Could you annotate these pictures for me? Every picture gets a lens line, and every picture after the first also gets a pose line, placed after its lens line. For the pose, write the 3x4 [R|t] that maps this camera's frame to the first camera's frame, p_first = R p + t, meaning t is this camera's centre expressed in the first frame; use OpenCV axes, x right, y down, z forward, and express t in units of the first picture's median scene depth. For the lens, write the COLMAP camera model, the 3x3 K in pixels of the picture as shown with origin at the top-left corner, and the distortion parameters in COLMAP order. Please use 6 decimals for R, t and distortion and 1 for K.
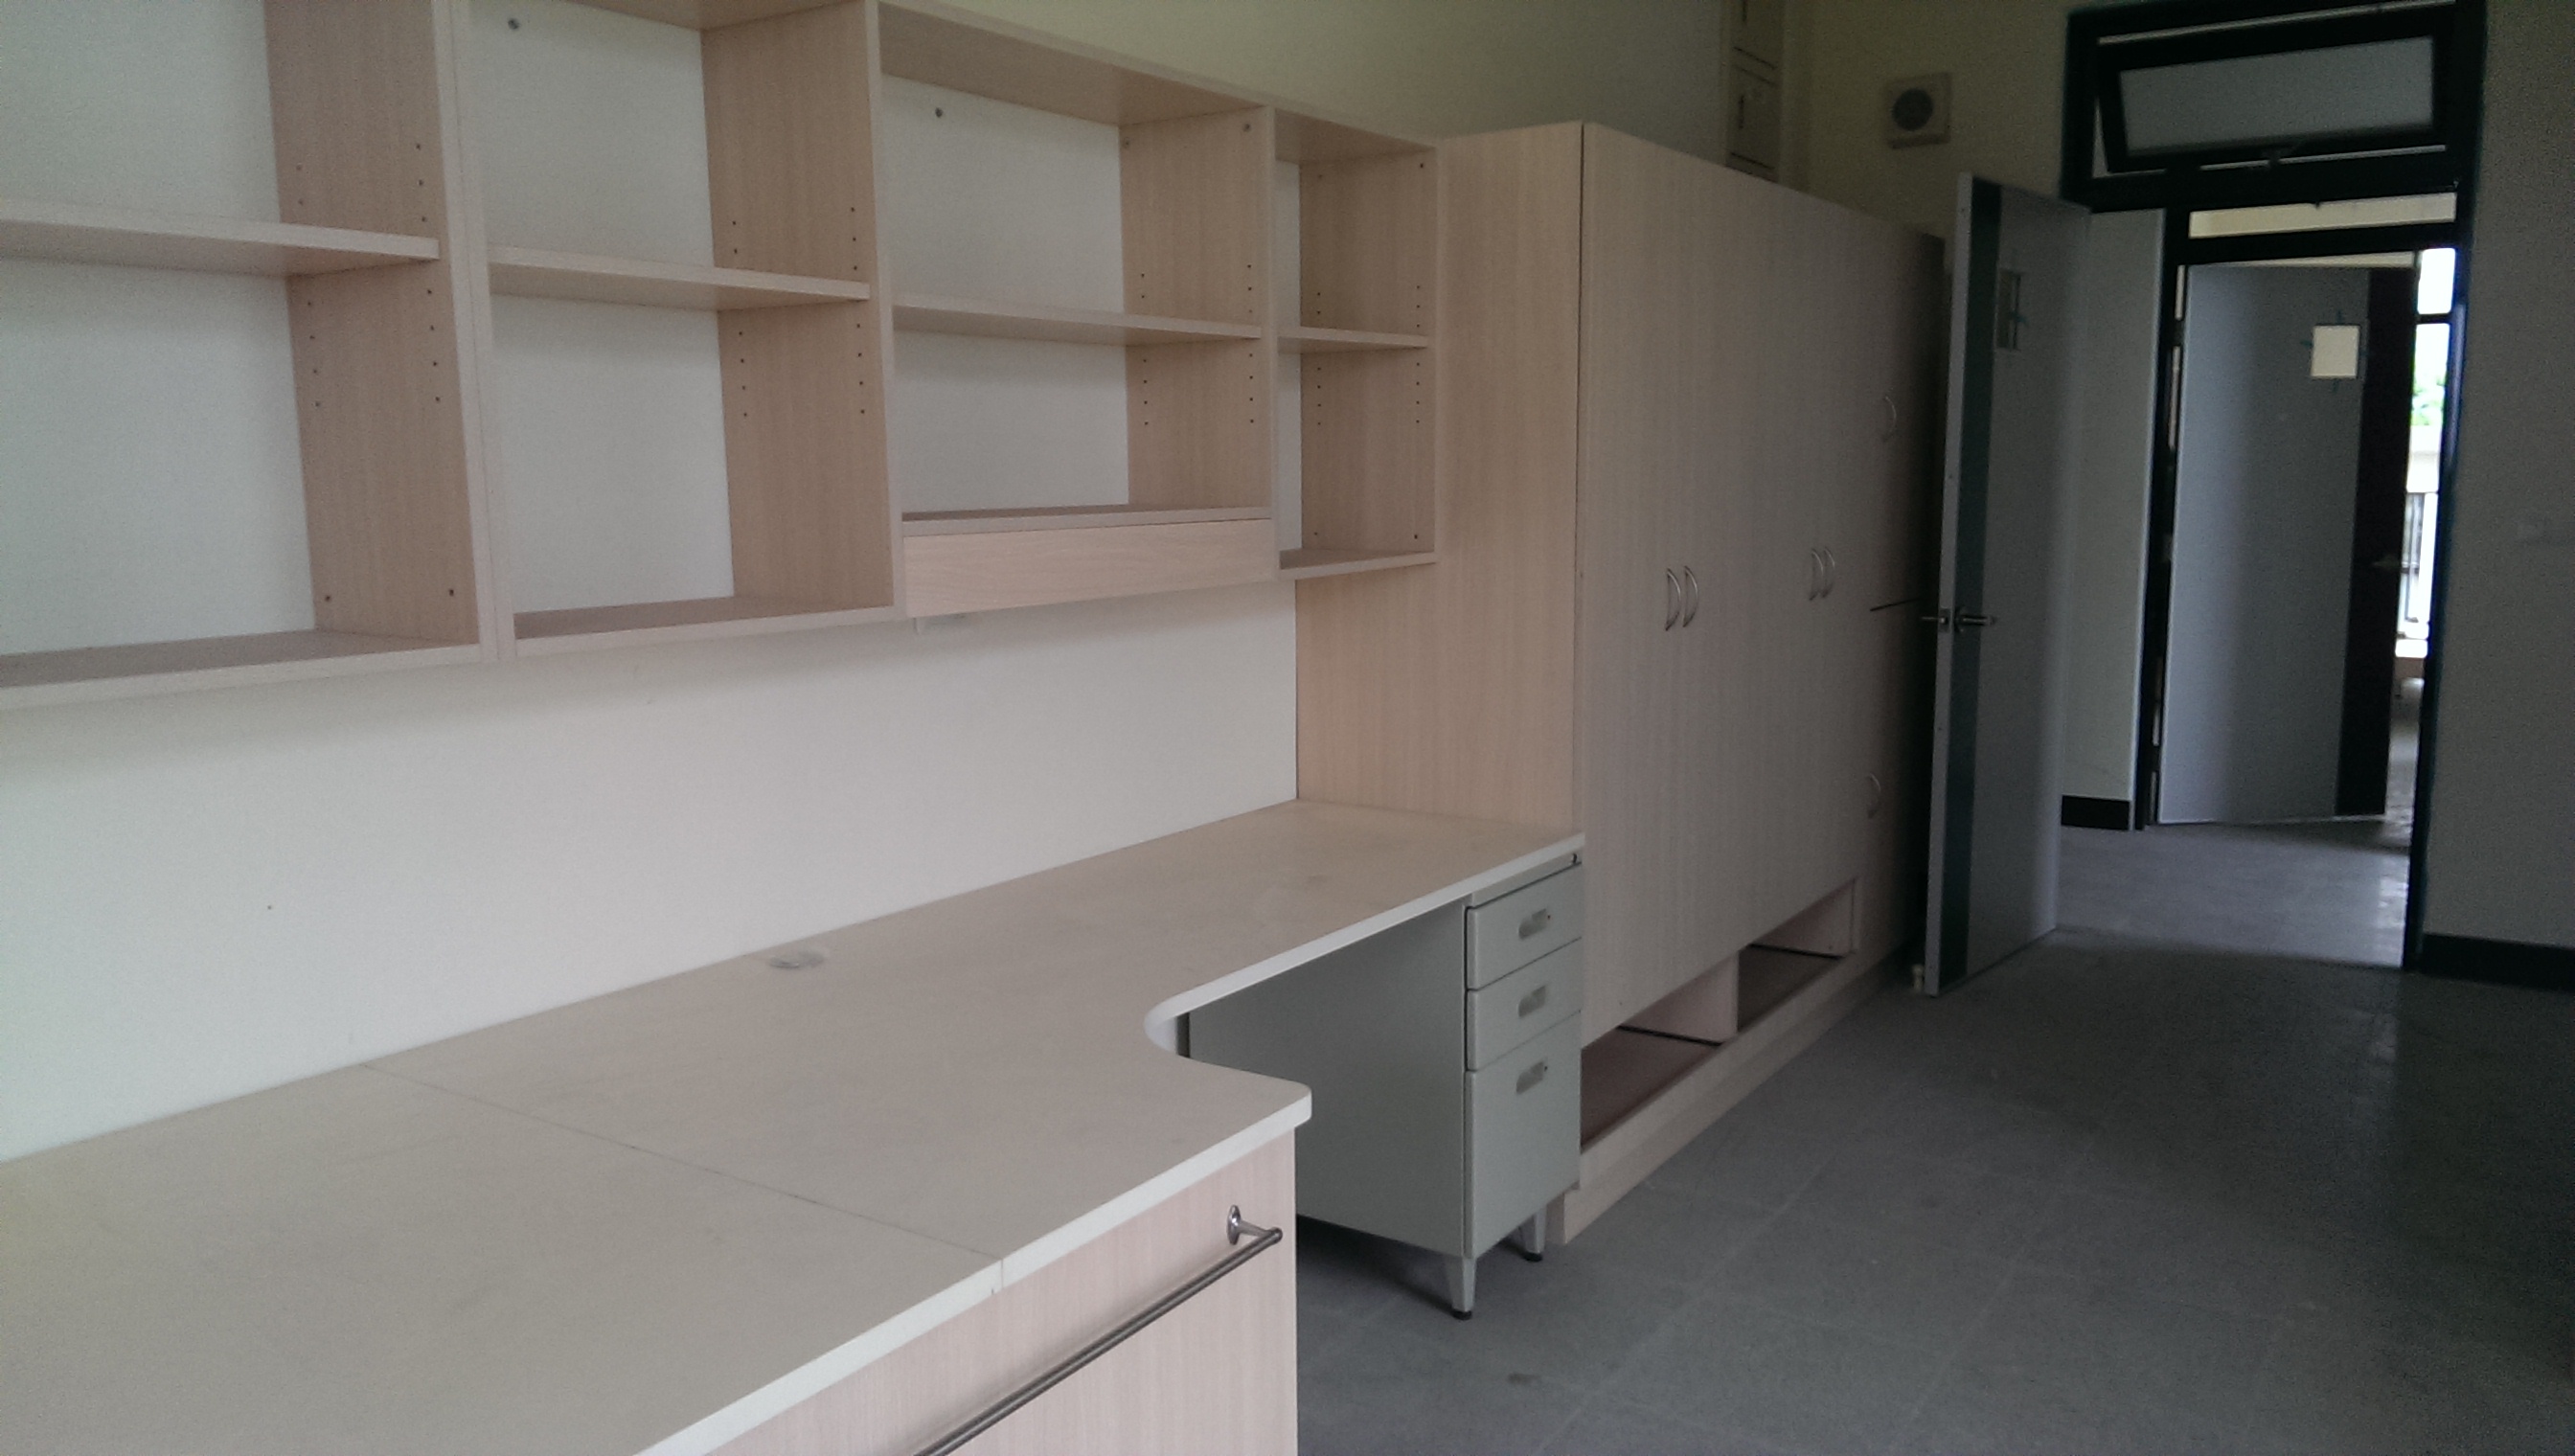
lens RADIAL K [[1848.9, 0, 1287.5], [0, 1848.9, 728.0], [0, 0, 1]] dist [0.106691, -0.129773]
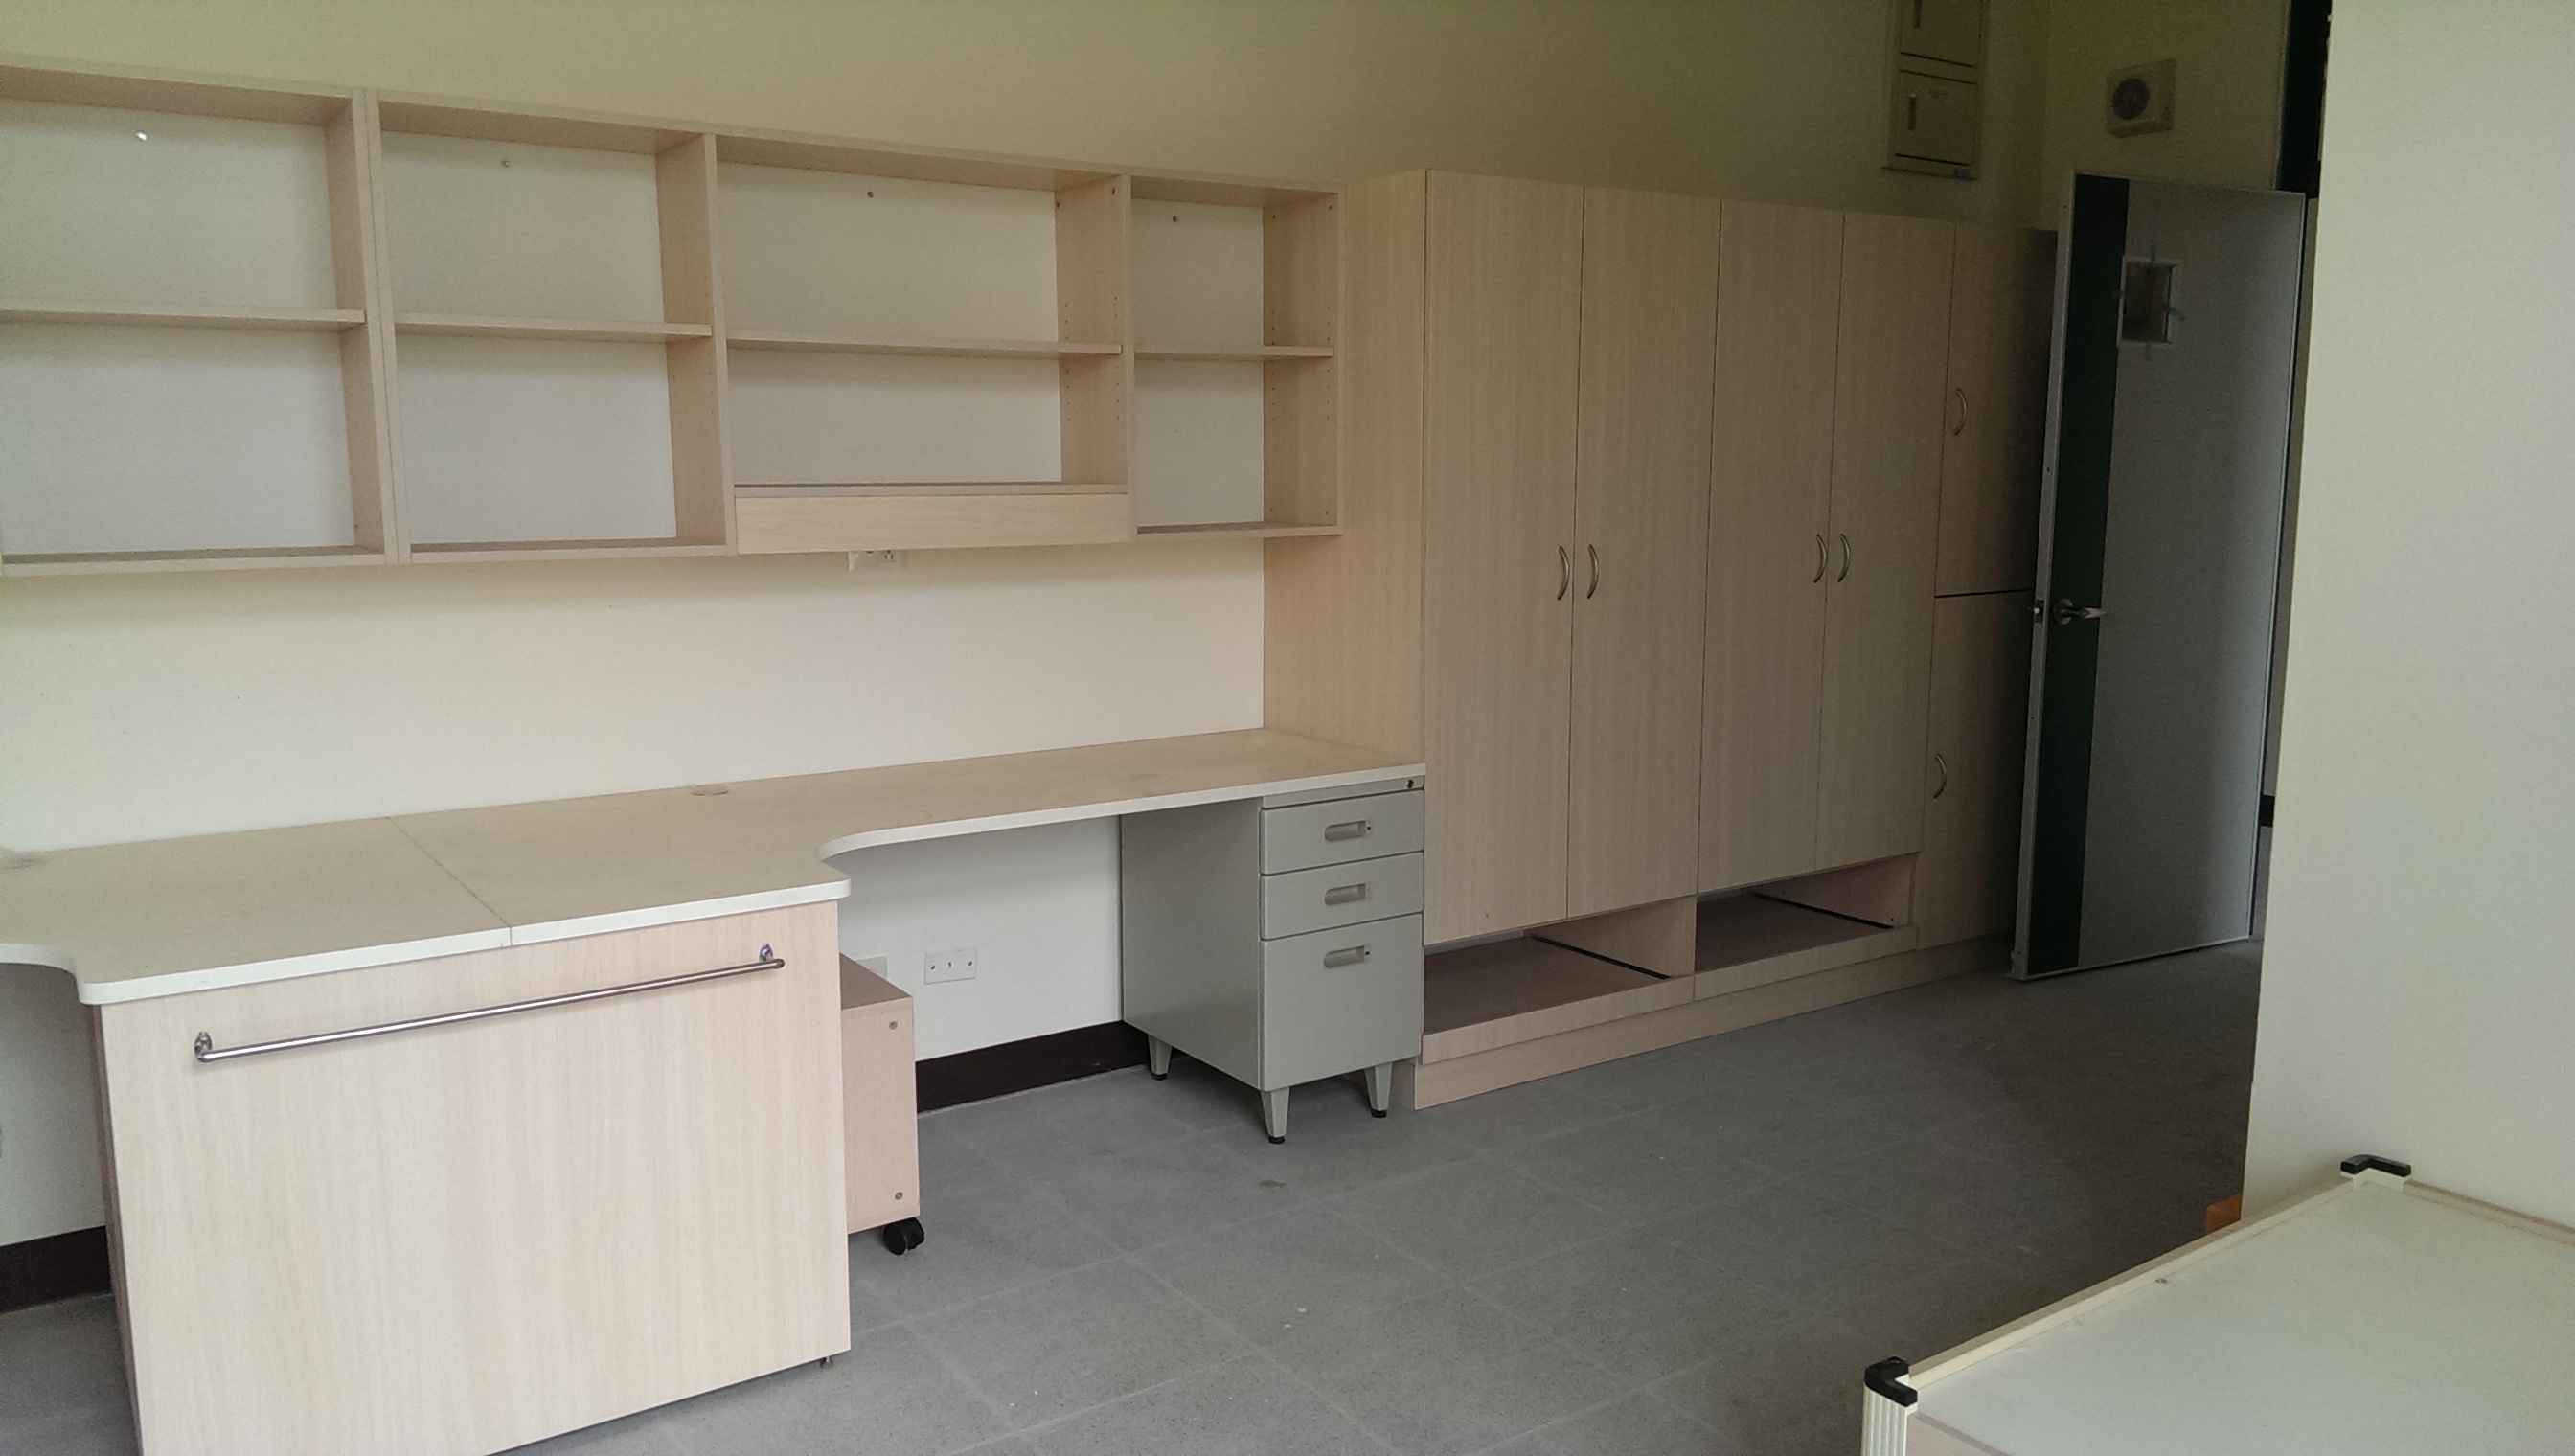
lens RADIAL K [[1848.9, 0, 1287.5], [0, 1848.9, 728.0], [0, 0, 1]] dist [0.106691, -0.129773]
pose [[0.933215, 0.058774, -0.354480, 0.496809], [-0.056839, 0.998257, 0.015880, 0.019931], [0.354795, 0.005329, 0.934929, -0.144144]]
